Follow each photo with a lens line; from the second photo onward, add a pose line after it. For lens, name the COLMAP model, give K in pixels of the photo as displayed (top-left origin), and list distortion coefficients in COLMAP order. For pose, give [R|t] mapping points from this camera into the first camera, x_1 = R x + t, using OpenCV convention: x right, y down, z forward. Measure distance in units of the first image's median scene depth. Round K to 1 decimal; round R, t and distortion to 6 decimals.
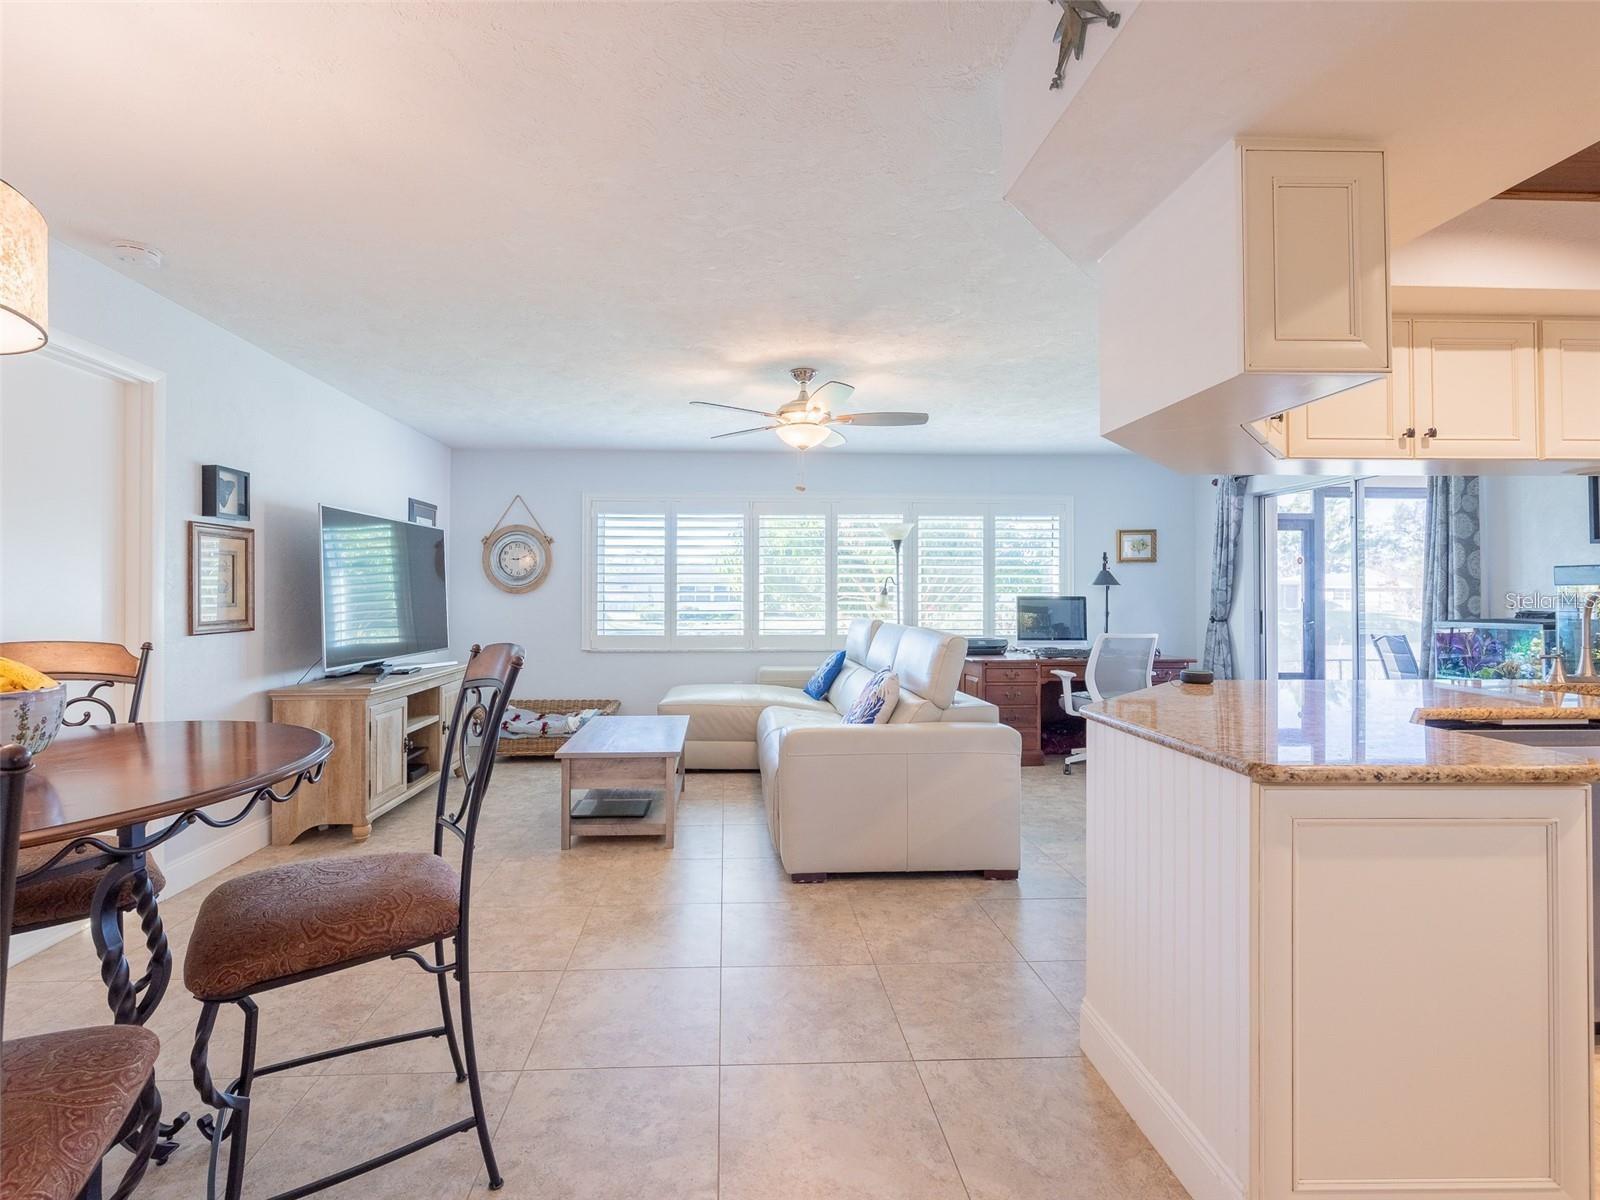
lens RADIAL K [[723.4, 0, 770.7], [0, 723.4, 590.5], [0, 0, 1]] dist [0.000295, 0.000144]
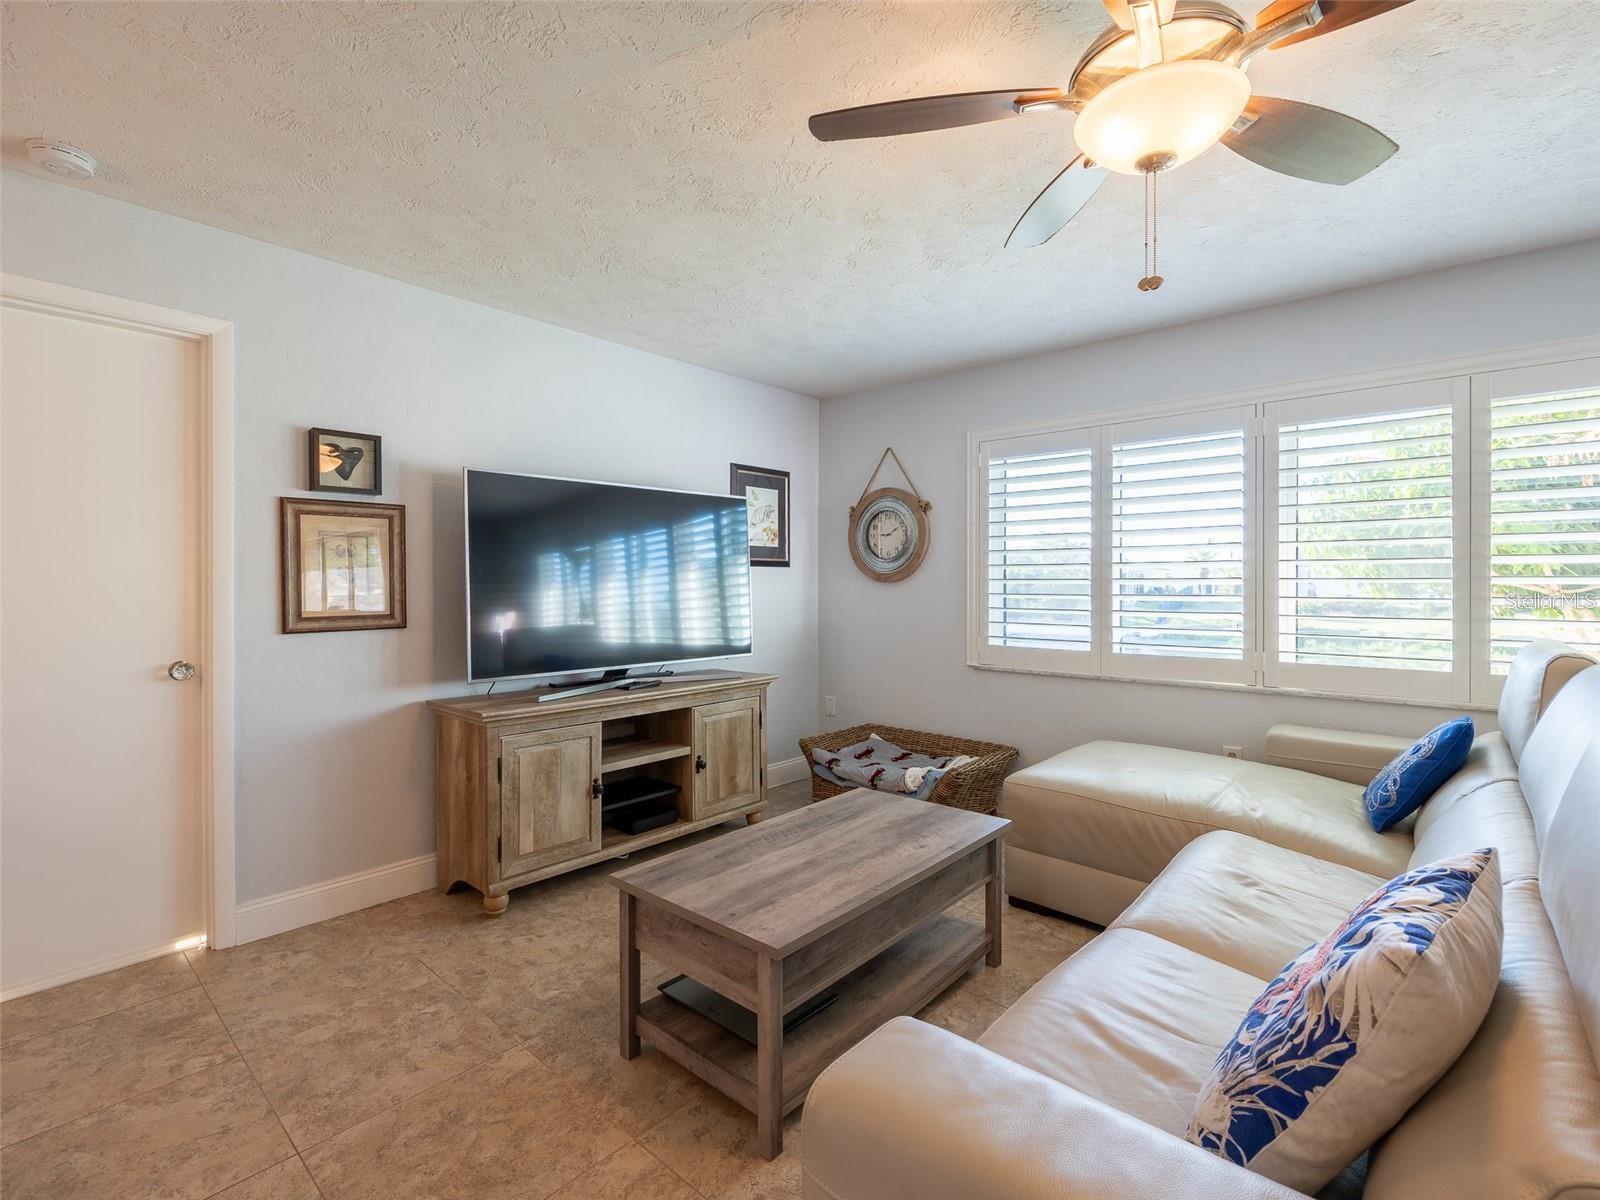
lens RADIAL K [[732.7, 0, 803.7], [0, 732.7, 589.8], [0, 0, 1]] dist [-0.005011, 0.001213]
pose [[0.714541, 0.003968, -0.699582, 0.169806], [0.006409, 0.999905, 0.012218, 0.003799], [0.699564, -0.013214, 0.714448, 0.629025]]
